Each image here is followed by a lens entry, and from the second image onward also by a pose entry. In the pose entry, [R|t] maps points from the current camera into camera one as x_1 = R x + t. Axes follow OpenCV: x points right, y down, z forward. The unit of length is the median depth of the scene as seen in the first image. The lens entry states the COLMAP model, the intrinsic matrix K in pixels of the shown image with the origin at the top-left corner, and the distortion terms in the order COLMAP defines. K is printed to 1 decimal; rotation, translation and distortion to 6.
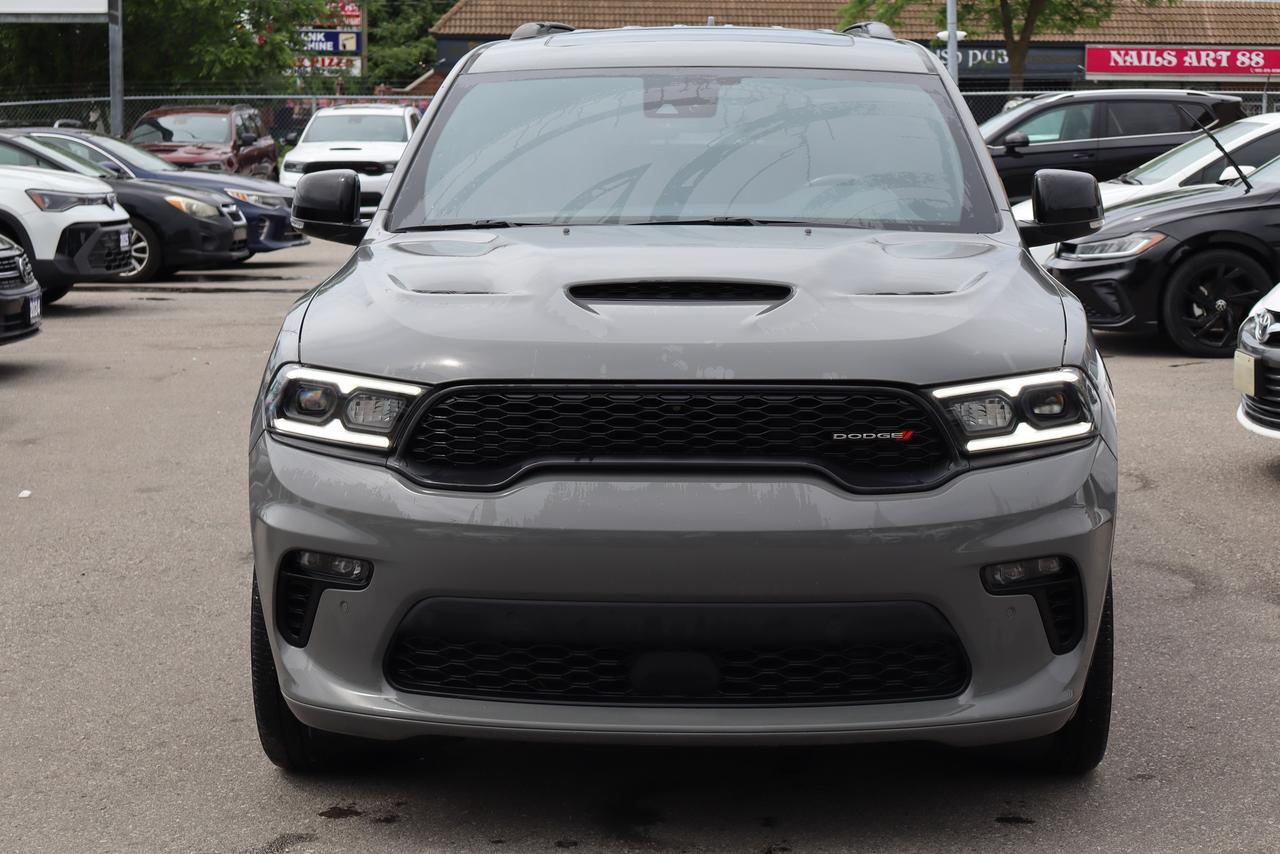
lens RADIAL K [[2857.1, 0, 640.0], [0, 2857.1, 427.0], [0, 0, 1]] dist [-0.045614, -0.470546]
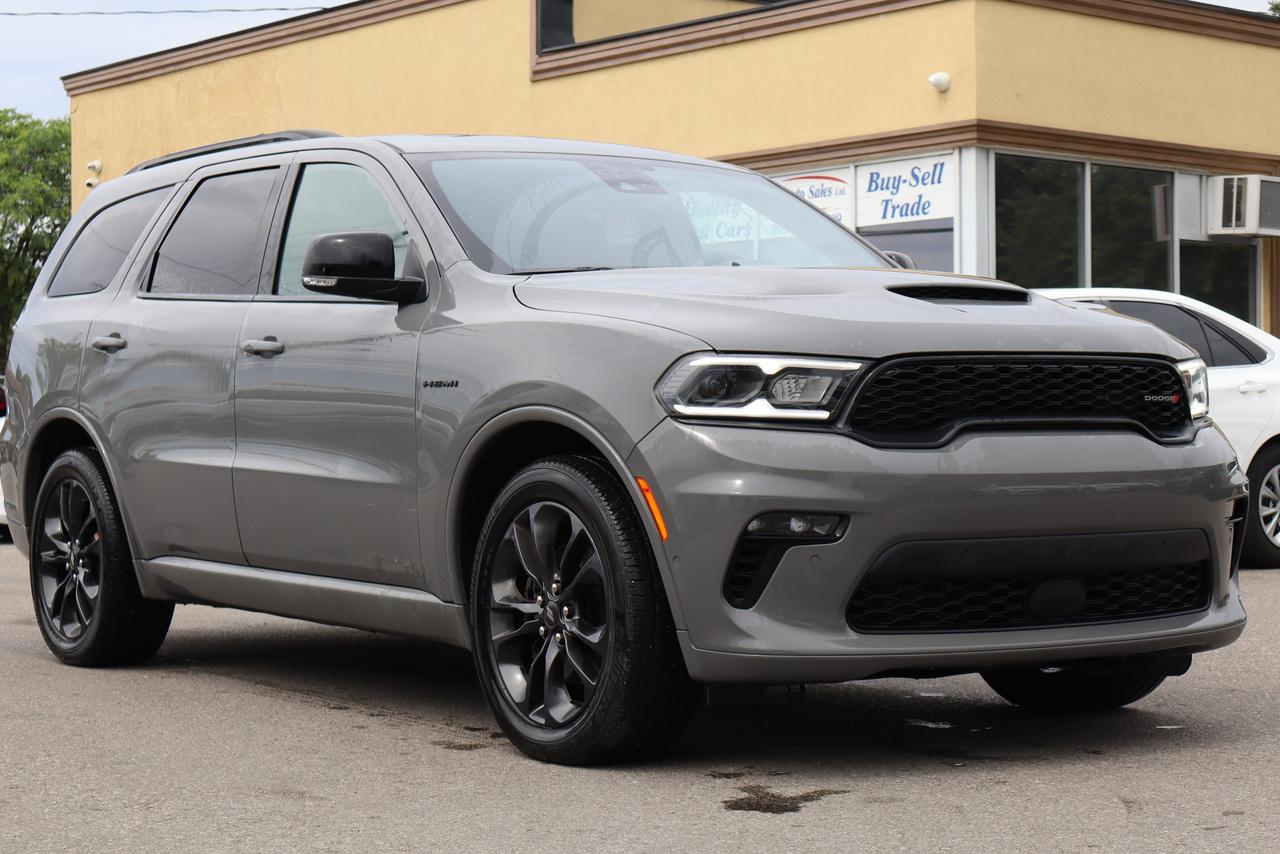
lens RADIAL K [[2857.1, 0, 640.0], [0, 2857.1, 427.0], [0, 0, 1]] dist [-0.045614, -0.470546]
pose [[0.803243, -0.012129, 0.595528, -0.821150], [0.075835, 0.993739, -0.082046, 0.097866], [-0.590805, 0.111065, 0.799134, 0.145941]]
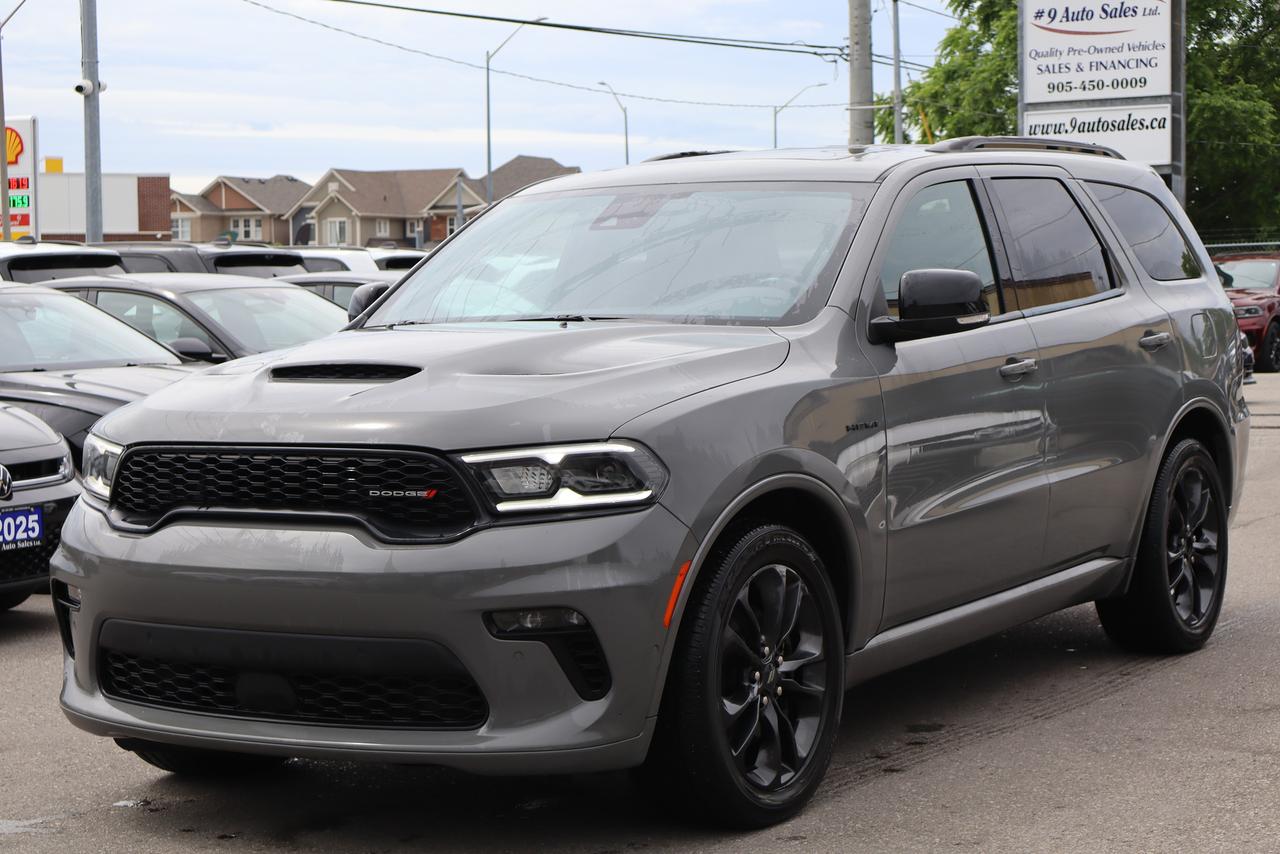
lens RADIAL K [[2857.1, 0, 640.0], [0, 2857.1, 427.0], [0, 0, 1]] dist [-0.045614, -0.470546]
pose [[0.860069, 0.006955, -0.510131, 0.735202], [-0.036227, 0.998216, -0.047469, 0.026908], [0.508890, 0.059307, 0.858786, 0.061283]]
